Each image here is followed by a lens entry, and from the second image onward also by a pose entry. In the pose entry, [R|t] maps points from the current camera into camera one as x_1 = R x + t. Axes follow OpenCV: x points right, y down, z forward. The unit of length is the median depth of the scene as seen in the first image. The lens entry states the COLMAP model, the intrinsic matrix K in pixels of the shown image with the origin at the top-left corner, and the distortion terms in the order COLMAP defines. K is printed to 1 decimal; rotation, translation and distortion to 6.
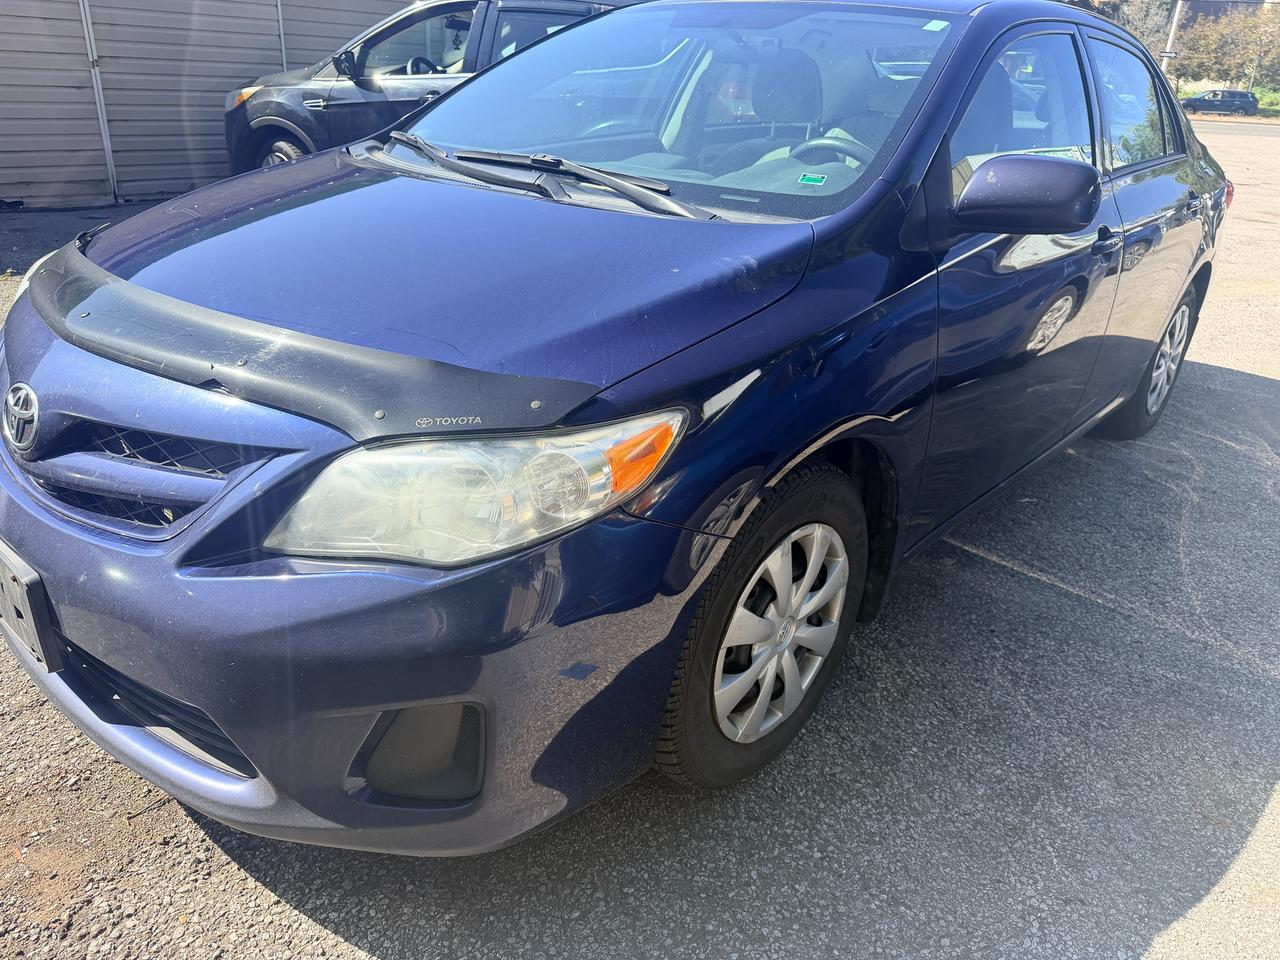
lens RADIAL K [[895.3, 0, 640.0], [0, 895.3, 481.6], [0, 0, 1]] dist [0.011365, -0.000635]
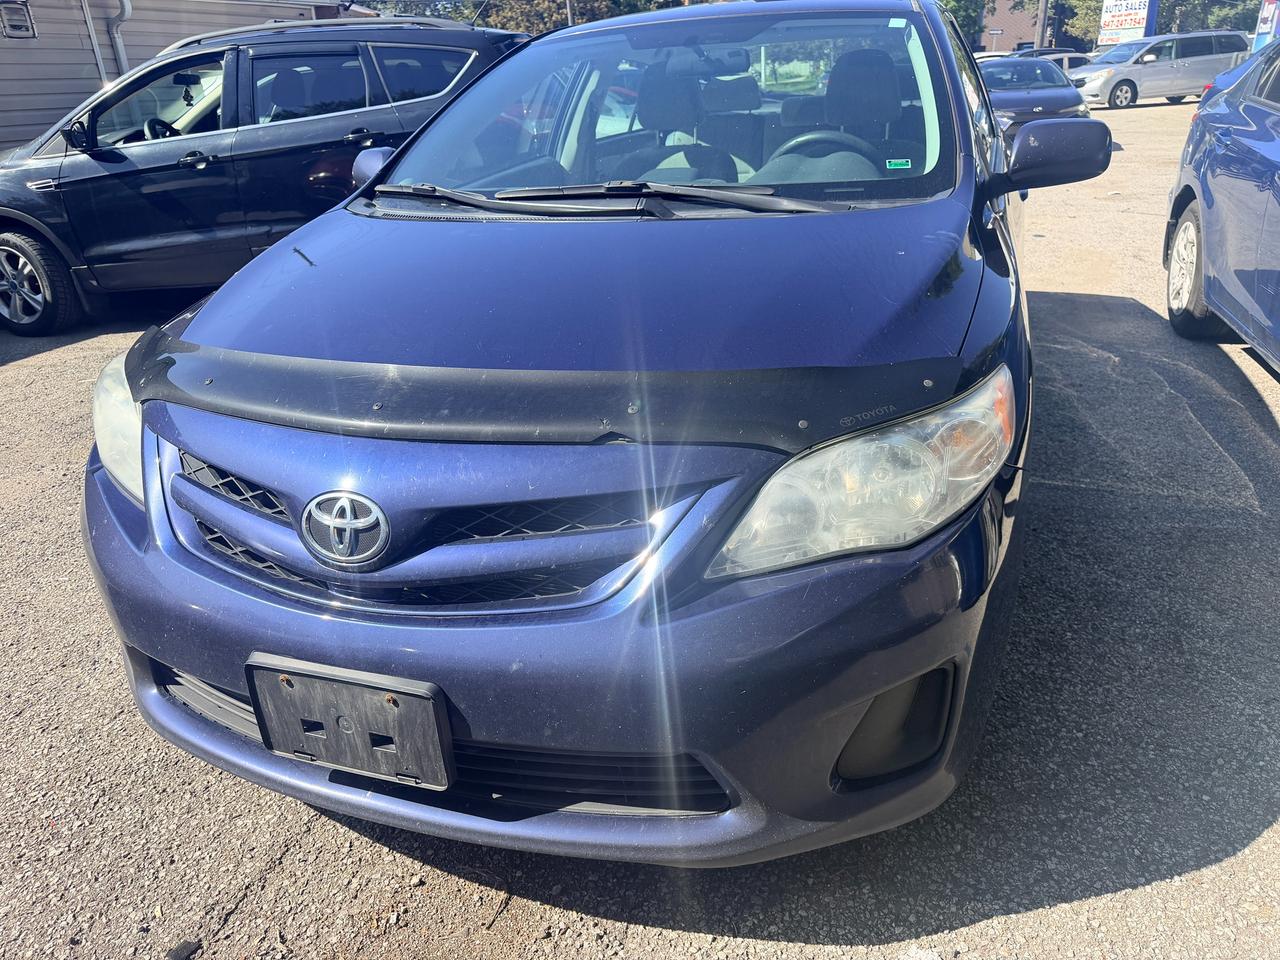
lens RADIAL K [[895.3, 0, 639.5], [0, 895.3, 478.7], [0, 0, 1]] dist [0.011365, -0.000635]
pose [[0.929886, -0.235095, 0.282918, -0.463756], [0.241211, 0.970378, 0.013548, -0.042690], [-0.277722, 0.055645, 0.959048, 0.030562]]
